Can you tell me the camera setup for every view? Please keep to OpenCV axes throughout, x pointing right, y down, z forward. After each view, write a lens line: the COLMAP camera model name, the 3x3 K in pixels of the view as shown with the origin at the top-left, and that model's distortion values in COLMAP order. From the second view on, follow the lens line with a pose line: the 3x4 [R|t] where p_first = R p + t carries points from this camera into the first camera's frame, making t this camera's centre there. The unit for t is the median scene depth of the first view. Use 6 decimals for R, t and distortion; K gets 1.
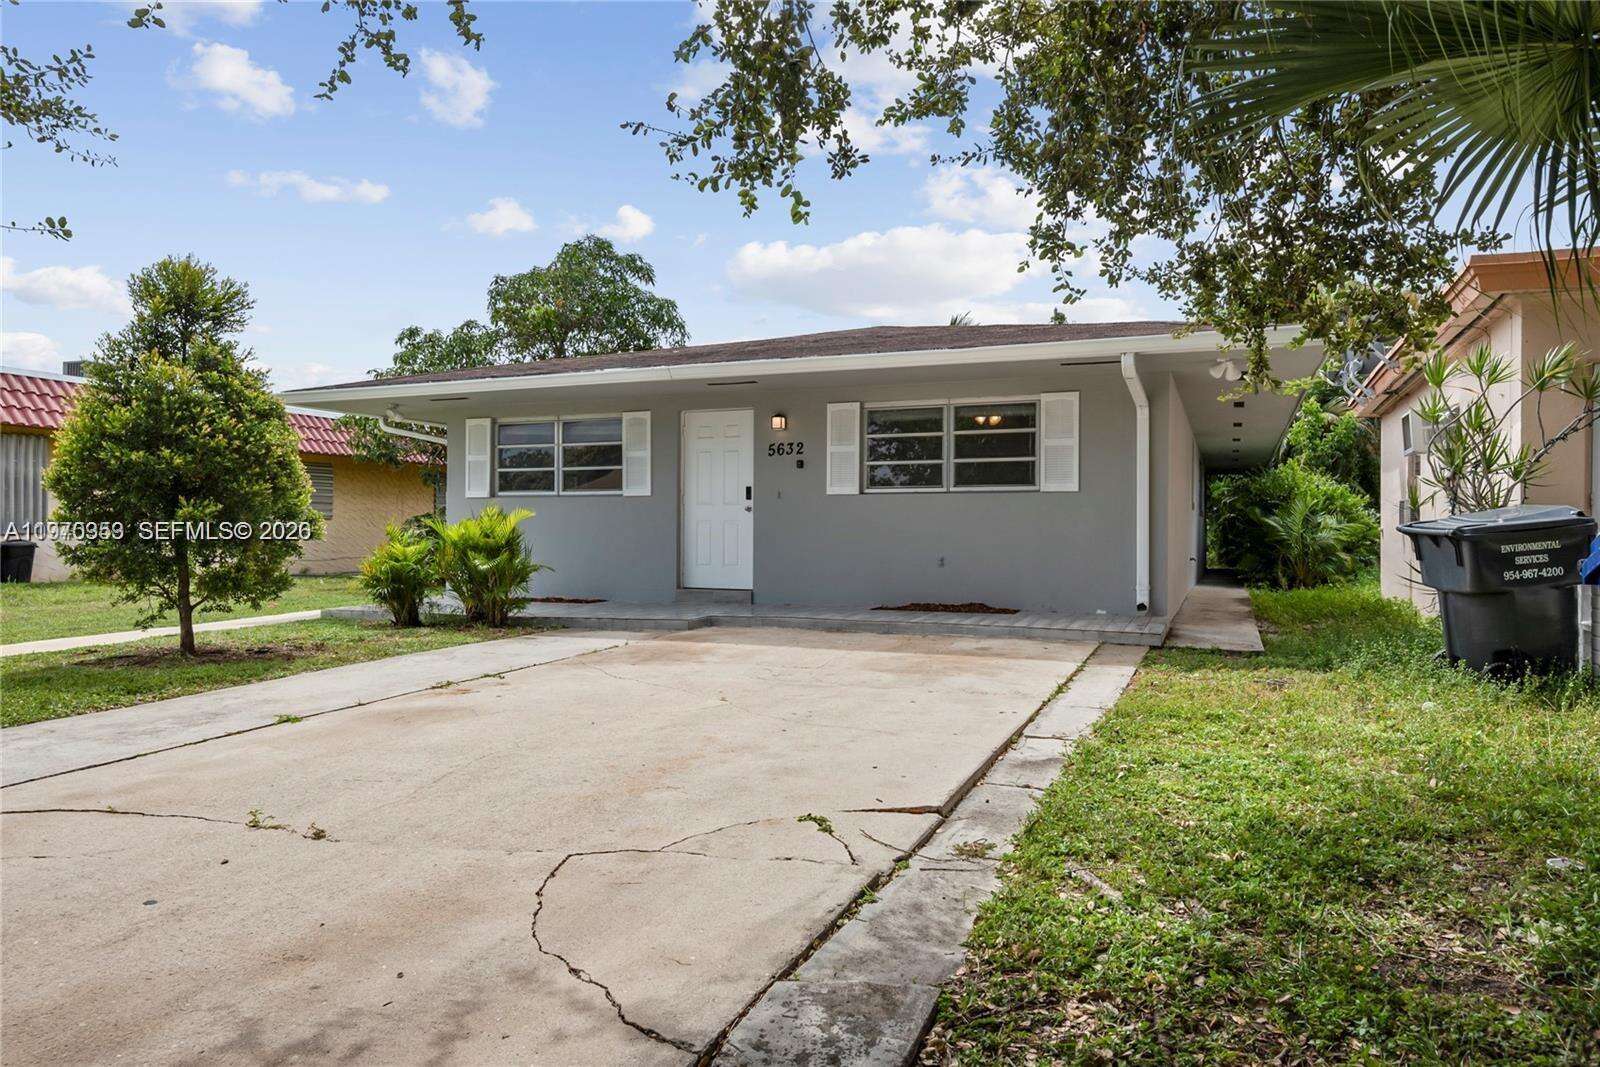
lens RADIAL K [[1060.5, 0, 800.8], [0, 1060.5, 538.7], [0, 0, 1]] dist [0.004159, 0.000693]
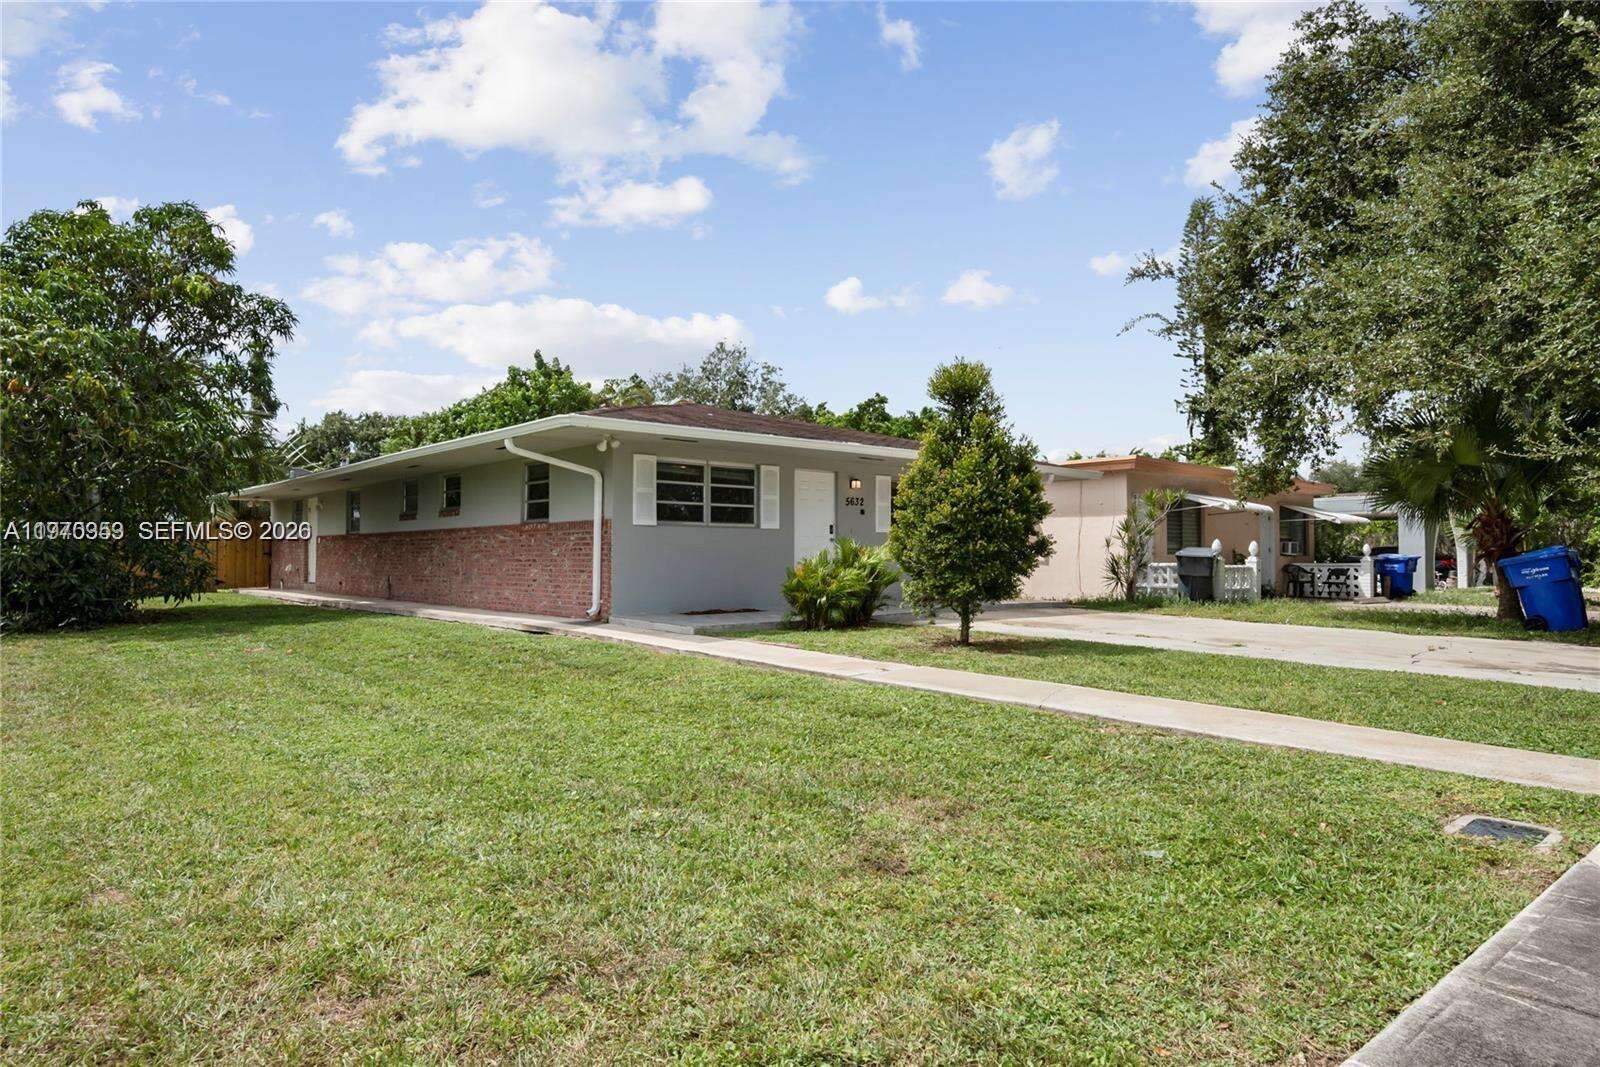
lens RADIAL K [[972.1, 0, 802.4], [0, 972.1, 539.4], [0, 0, 1]] dist [0.017895, 0.001150]
pose [[0.466555, 0.015883, 0.884349, -0.945320], [0.003593, 0.999796, -0.019852, -0.002048], [-0.884485, 0.012439, 0.466403, 0.305164]]
